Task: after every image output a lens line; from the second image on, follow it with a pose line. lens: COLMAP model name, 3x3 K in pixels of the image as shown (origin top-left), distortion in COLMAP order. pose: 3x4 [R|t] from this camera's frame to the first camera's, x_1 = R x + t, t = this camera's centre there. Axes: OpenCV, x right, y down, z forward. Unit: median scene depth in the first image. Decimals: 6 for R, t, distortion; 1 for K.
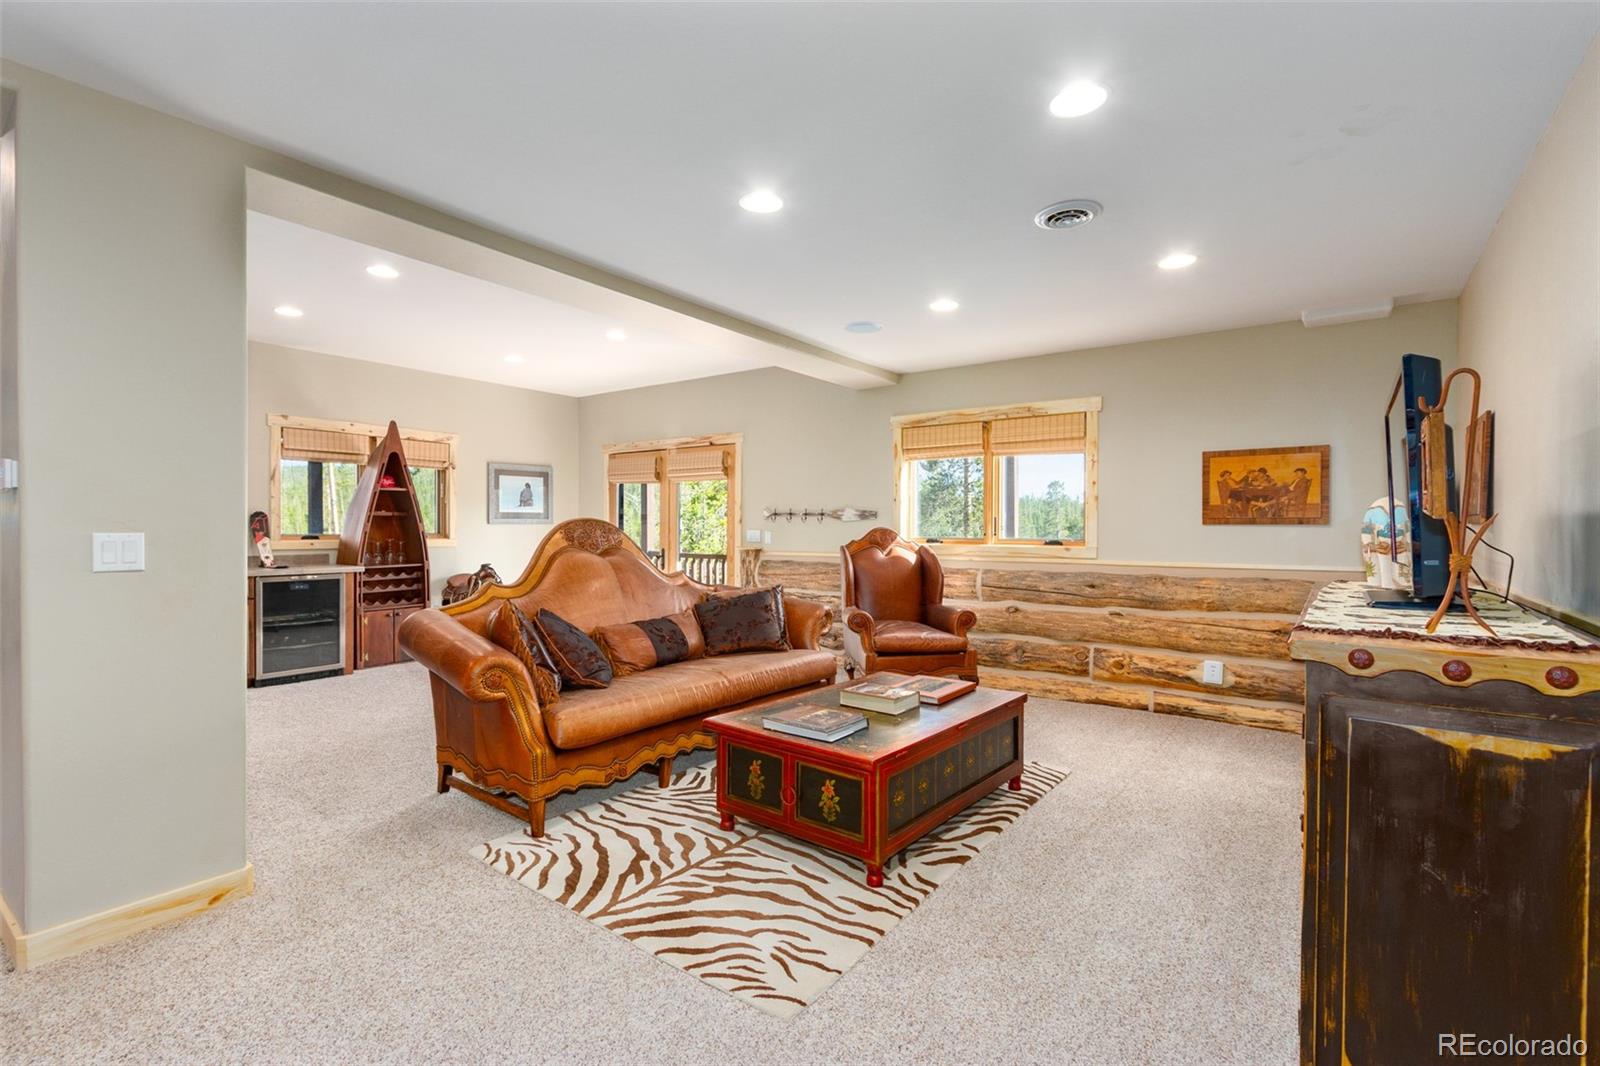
lens RADIAL K [[743.5, 0, 791.2], [0, 743.5, 531.9], [0, 0, 1]] dist [0.001732, 0.000169]
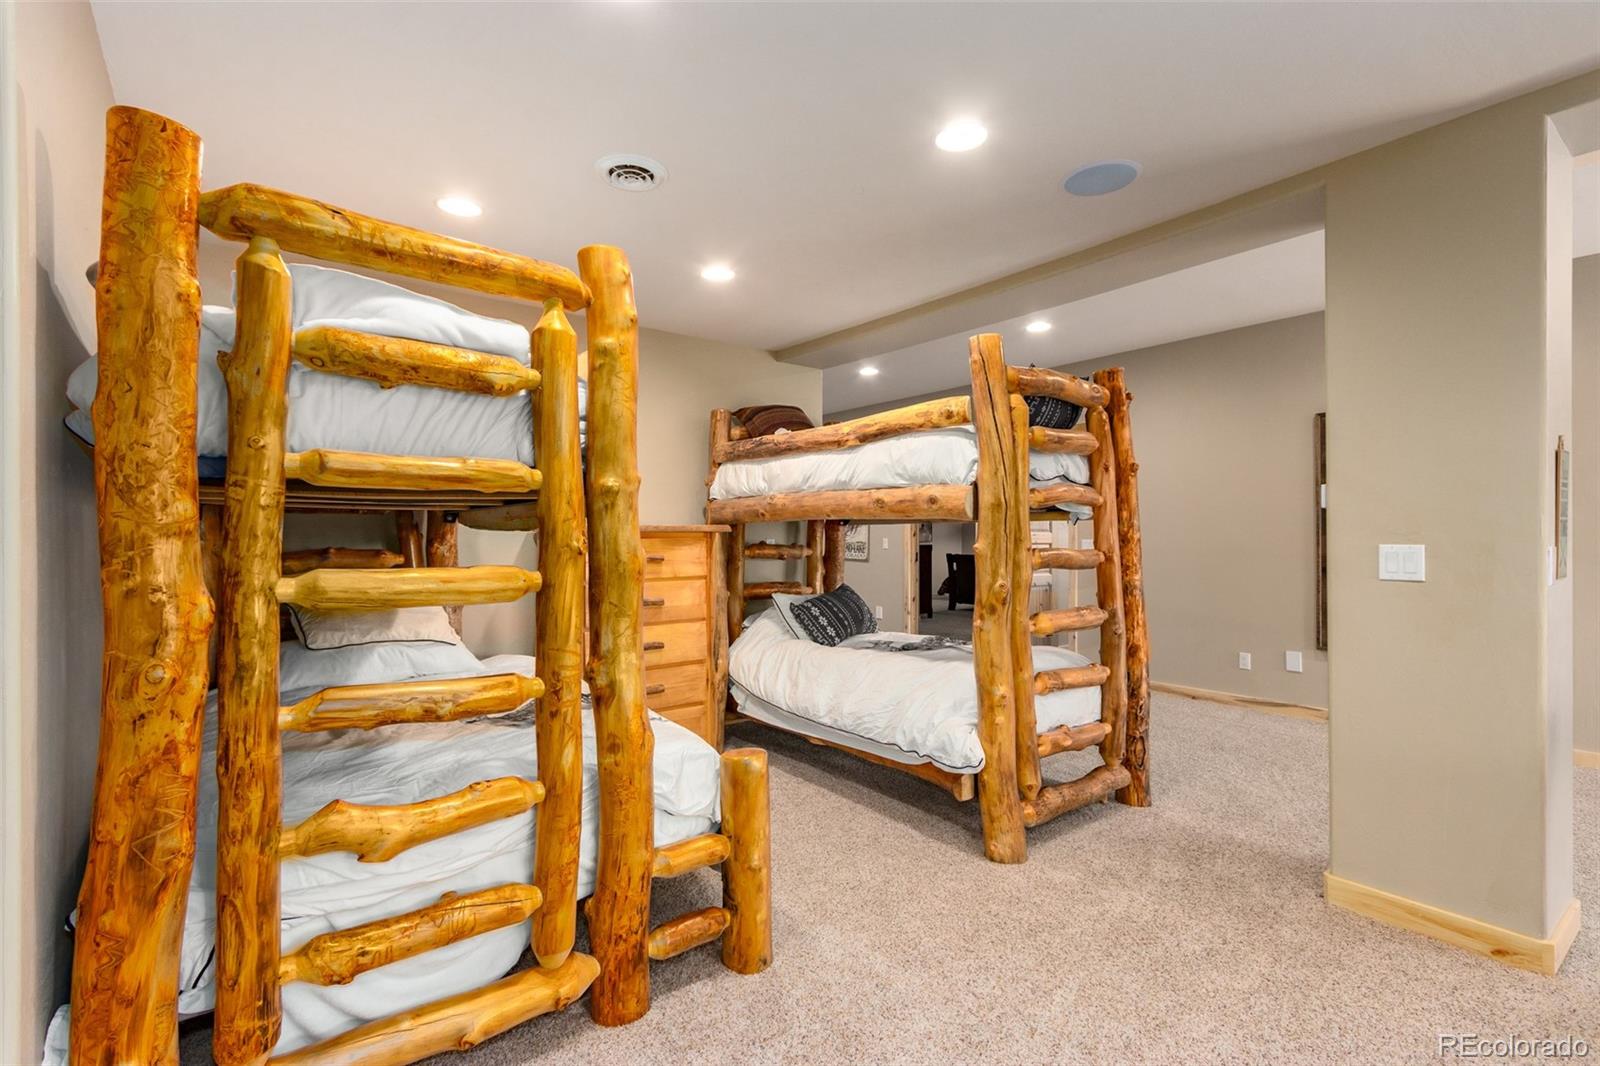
lens RADIAL K [[751.9, 0, 782.9], [0, 751.9, 534.9], [0, 0, 1]] dist [-0.002601, 0.000122]
pose [[-0.302847, -0.005589, -0.953023, 0.138083], [-0.010317, 0.999943, -0.002585, -0.000176], [0.952983, 0.009050, -0.302887, 0.172147]]
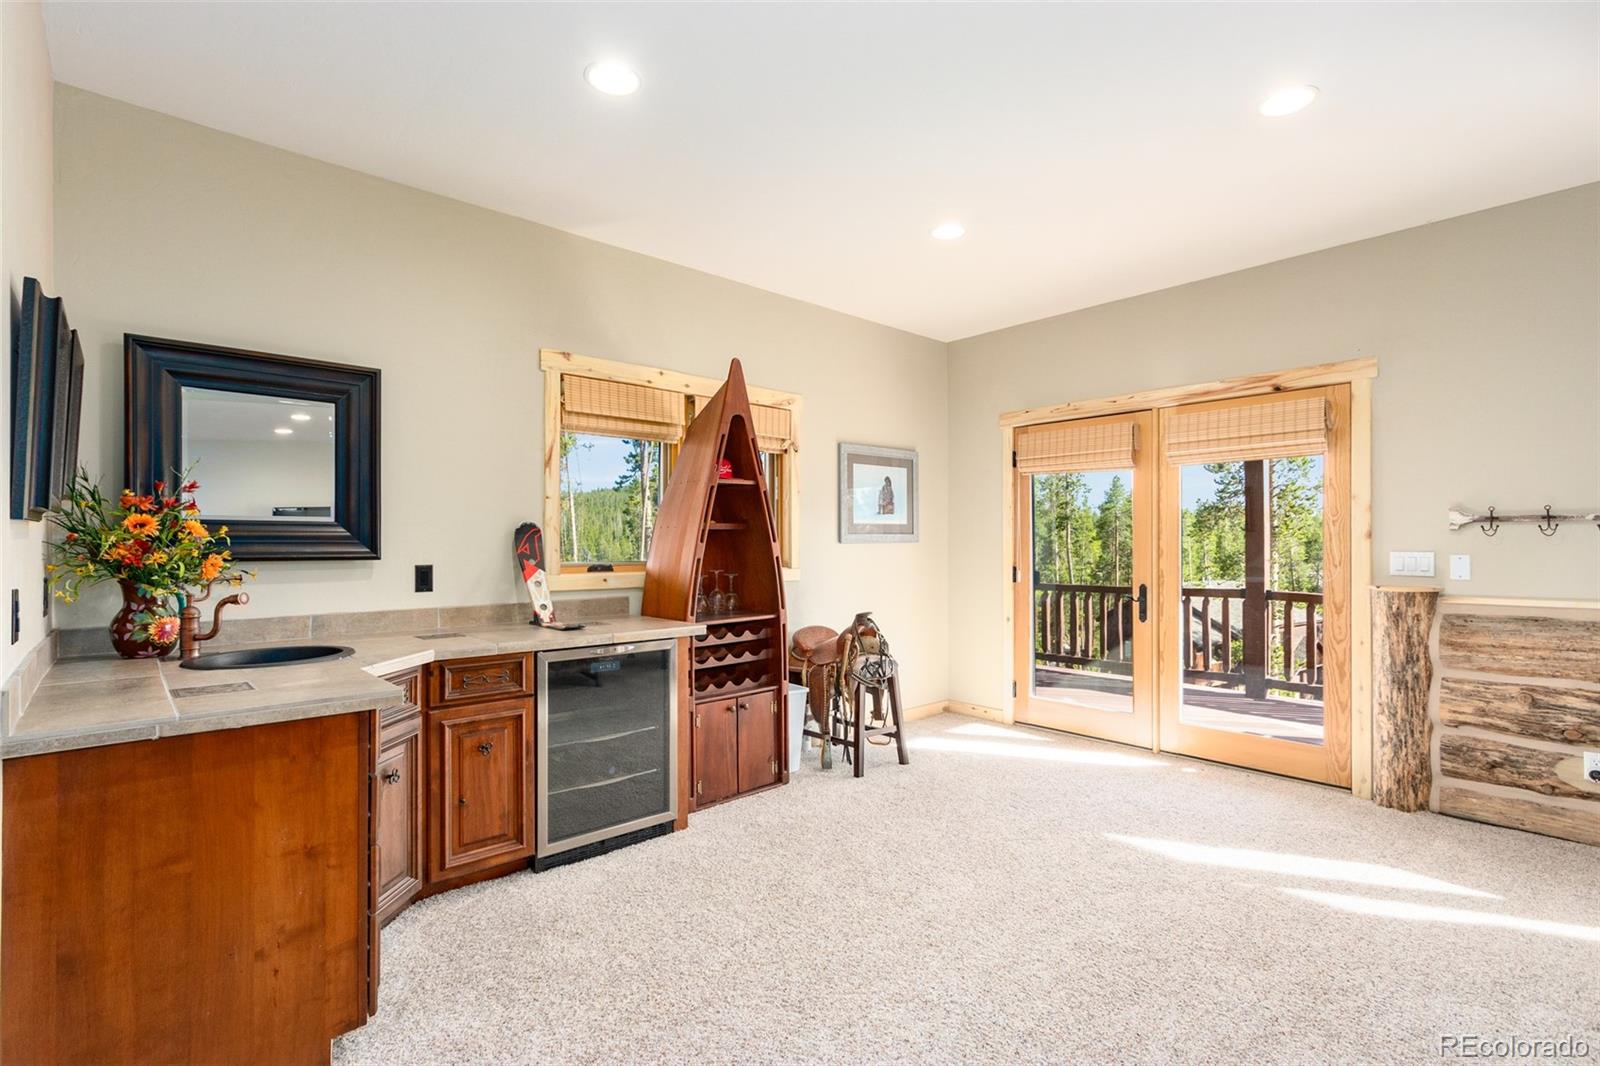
lens RADIAL K [[751.9, 0, 782.9], [0, 751.9, 534.9], [0, 0, 1]] dist [-0.002601, 0.000122]
pose [[0.977391, -0.008076, -0.211287, -0.382227], [0.004056, 0.999802, -0.019456, -0.006420], [0.211402, 0.018159, 0.977230, 0.457681]]
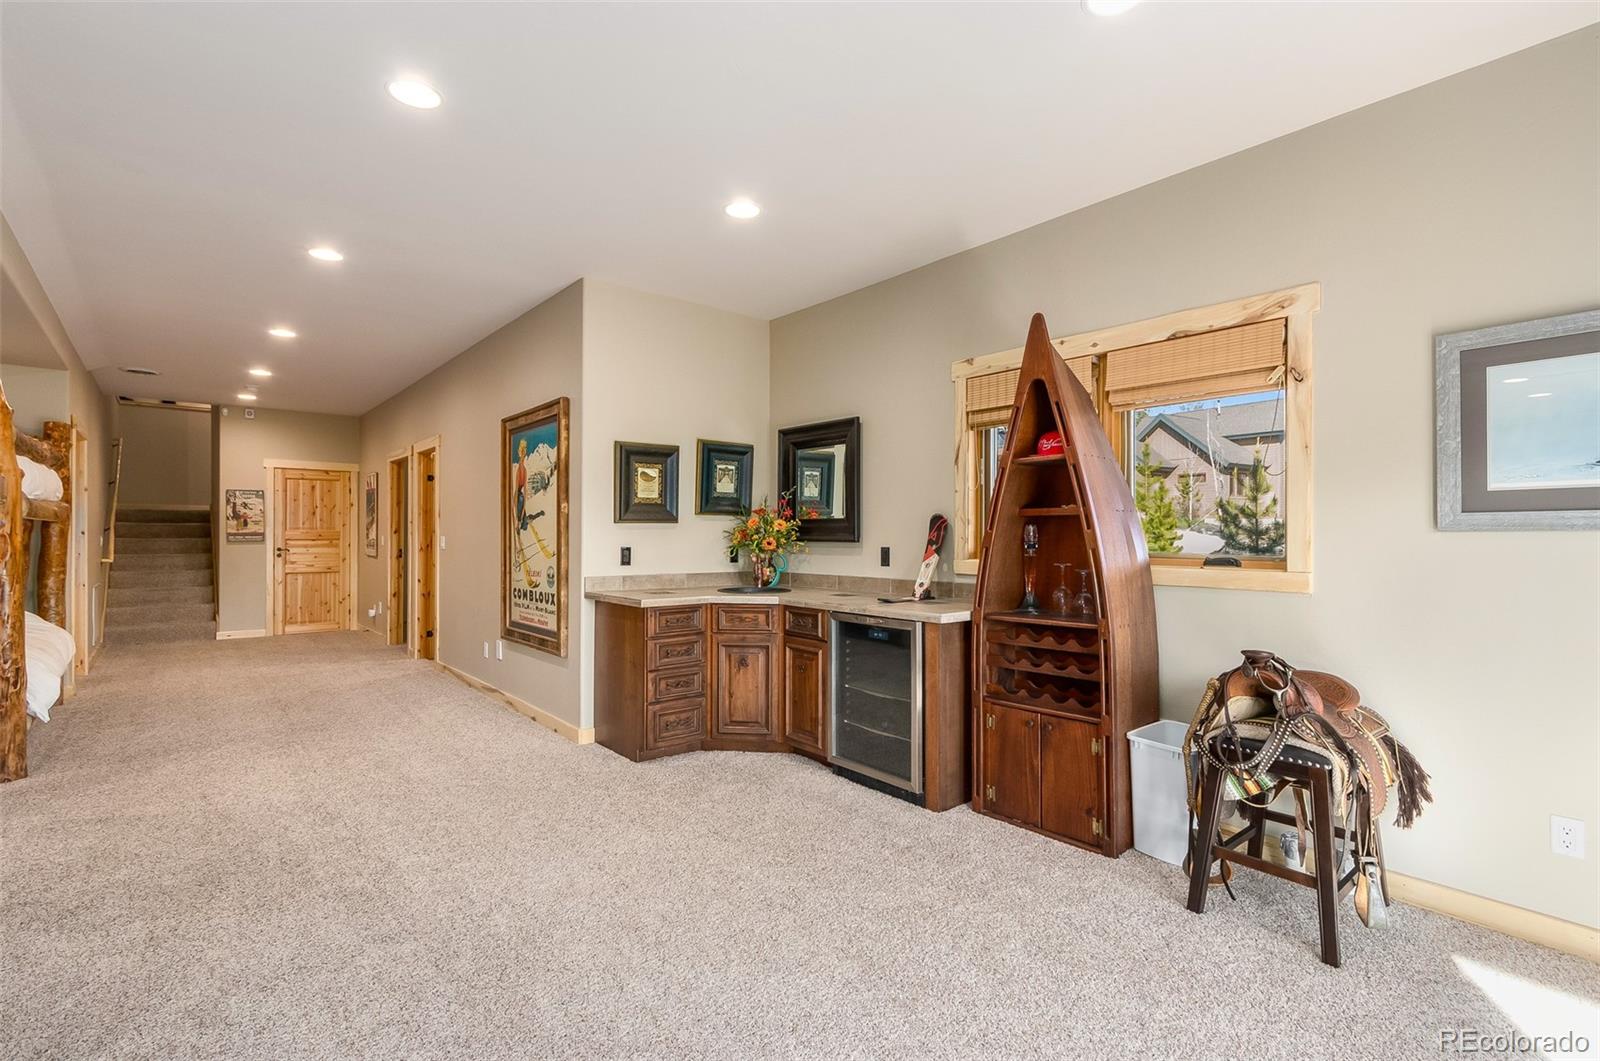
lens RADIAL K [[743.5, 0, 791.2], [0, 743.5, 529.4], [0, 0, 1]] dist [0.001732, 0.000169]
pose [[-0.250726, -0.012329, -0.967980, -0.038927], [-0.011282, 0.999888, -0.009813, -0.005611], [0.967992, 0.008461, -0.250837, 0.967226]]
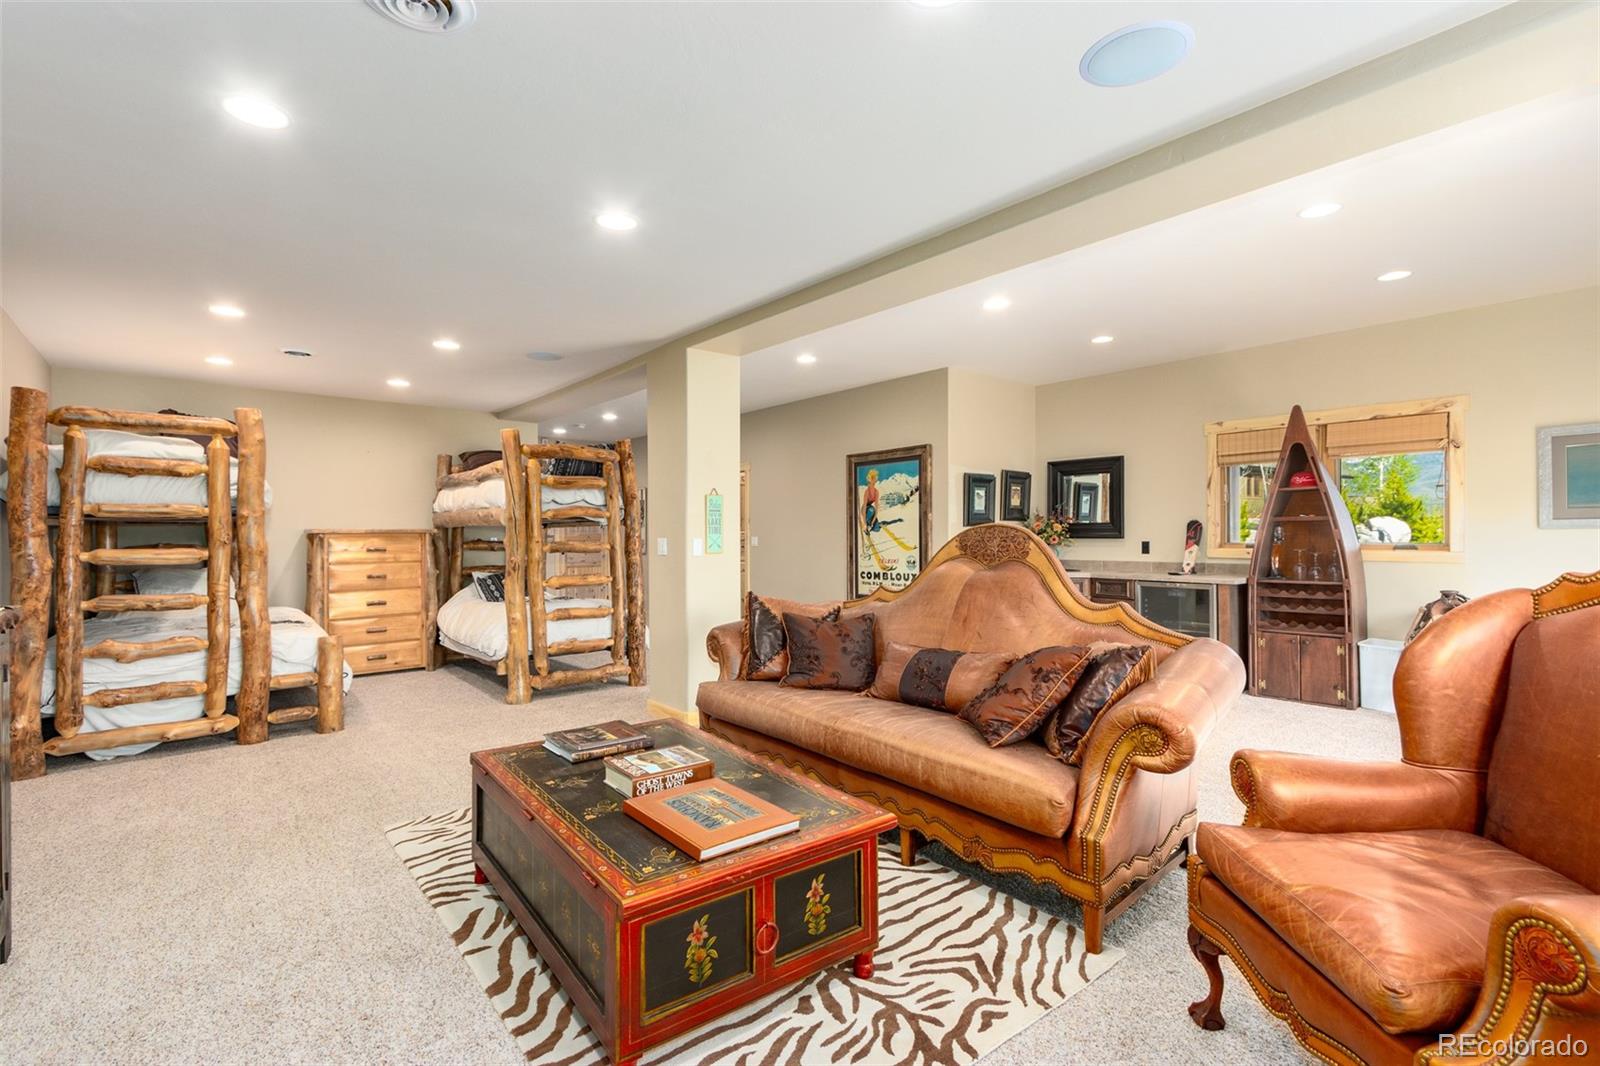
lens RADIAL K [[733.3, 0, 785.2], [0, 733.3, 534.8], [0, 0, 1]] dist [-0.001704, -0.001880]
pose [[-0.257937, -0.003787, -0.966154, 0.392516], [-0.004852, 0.999985, -0.002624, -0.001325], [0.966149, 0.004011, -0.257952, 0.662348]]
